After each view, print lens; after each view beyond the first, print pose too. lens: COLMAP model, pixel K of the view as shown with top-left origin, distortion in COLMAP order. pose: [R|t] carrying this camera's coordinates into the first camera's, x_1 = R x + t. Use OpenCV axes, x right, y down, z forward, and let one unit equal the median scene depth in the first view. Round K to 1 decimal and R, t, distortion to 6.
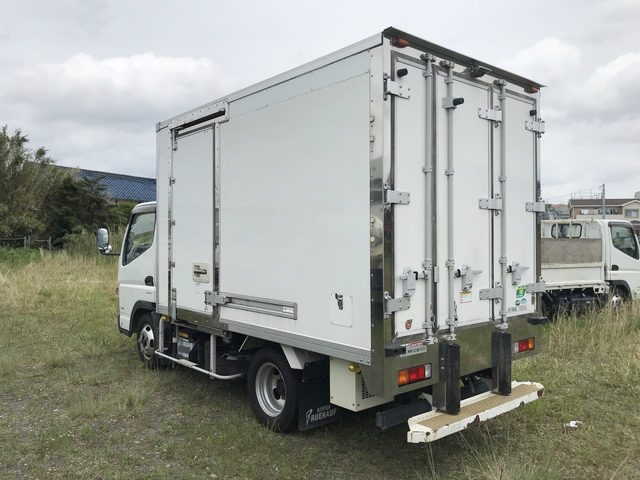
lens RADIAL K [[520.9, 0, 318.3], [0, 520.9, 243.4], [0, 0, 1]] dist [0.022128, -0.005287]
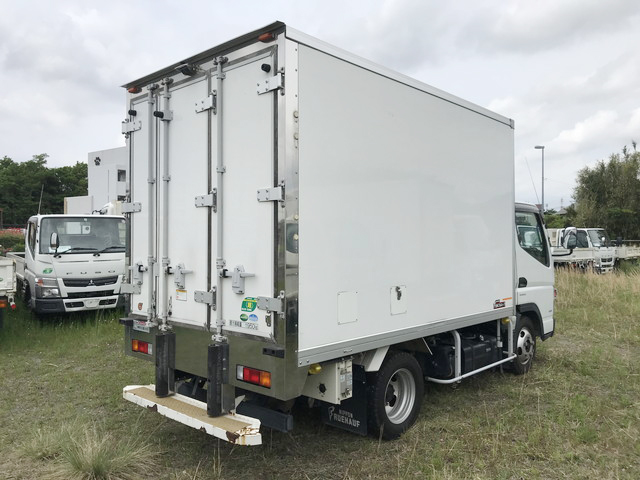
lens RADIAL K [[520.9, 0, 325.4], [0, 520.9, 235.9], [0, 0, 1]] dist [0.022128, -0.005287]
pose [[0.131966, -0.005524, -0.991239, 1.196168], [0.002011, 0.999984, -0.005305, -0.007090], [0.991252, -0.001294, 0.131975, 1.022115]]
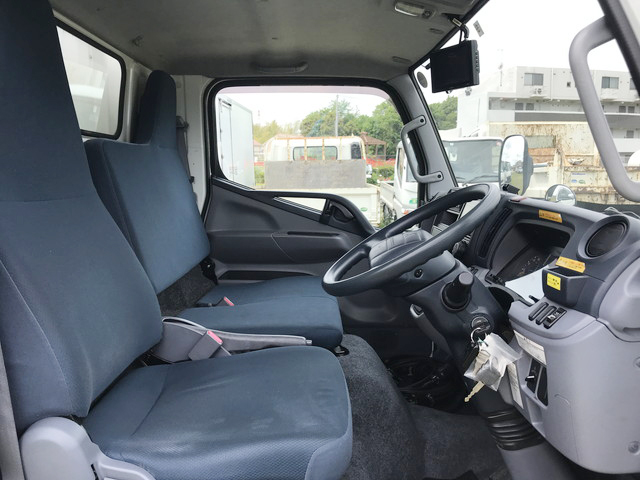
lens RADIAL K [[520.9, 0, 325.6], [0, 520.9, 240.4], [0, 0, 1]] dist [0.022128, -0.005287]
pose [[-0.510045, 0.113185, -0.852669, 0.766350], [-0.000520, 0.991264, 0.131893, 0.010853], [0.860148, 0.067714, -0.505530, 0.889870]]
